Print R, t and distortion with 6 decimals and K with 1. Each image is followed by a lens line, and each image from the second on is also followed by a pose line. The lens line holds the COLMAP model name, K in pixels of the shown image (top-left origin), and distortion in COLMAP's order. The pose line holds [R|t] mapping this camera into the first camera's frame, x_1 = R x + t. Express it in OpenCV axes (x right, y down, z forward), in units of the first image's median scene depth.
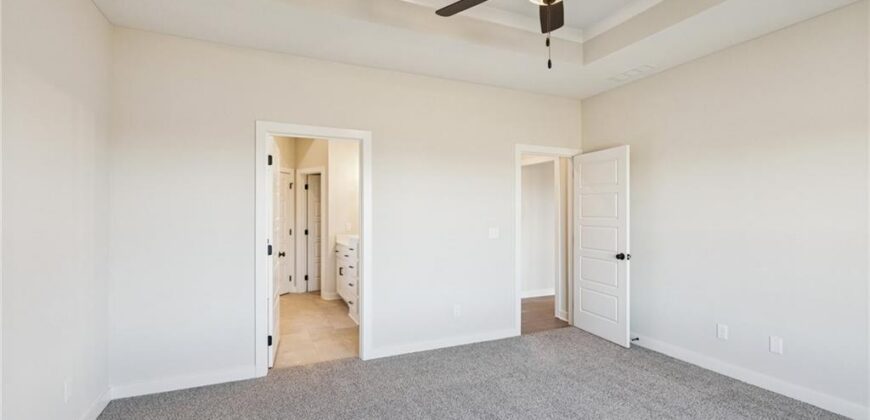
lens RADIAL K [[386.2, 0, 432.8], [0, 386.2, 212.2], [0, 0, 1]] dist [0.000392, 0.000013]
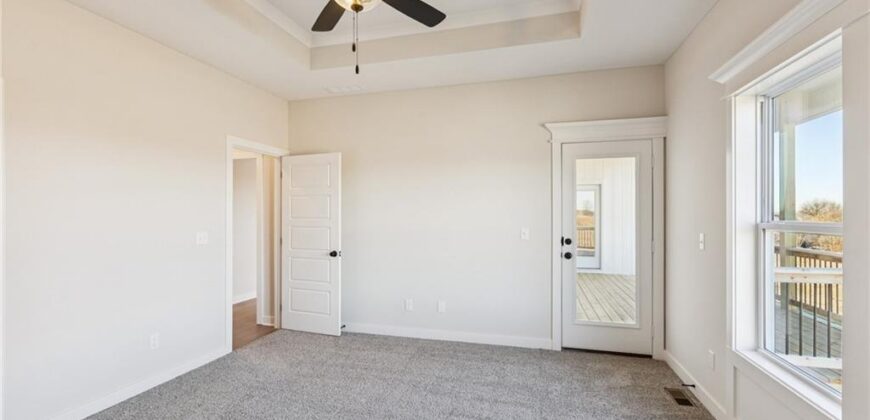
lens RADIAL K [[386.2, 0, 432.8], [0, 386.2, 212.2], [0, 0, 1]] dist [0.000392, 0.000013]
pose [[0.638108, 0.005537, 0.769927, -0.171003], [-0.002318, 0.999983, -0.005270, 0.002287], [-0.769943, 0.001578, 0.638110, 0.085285]]
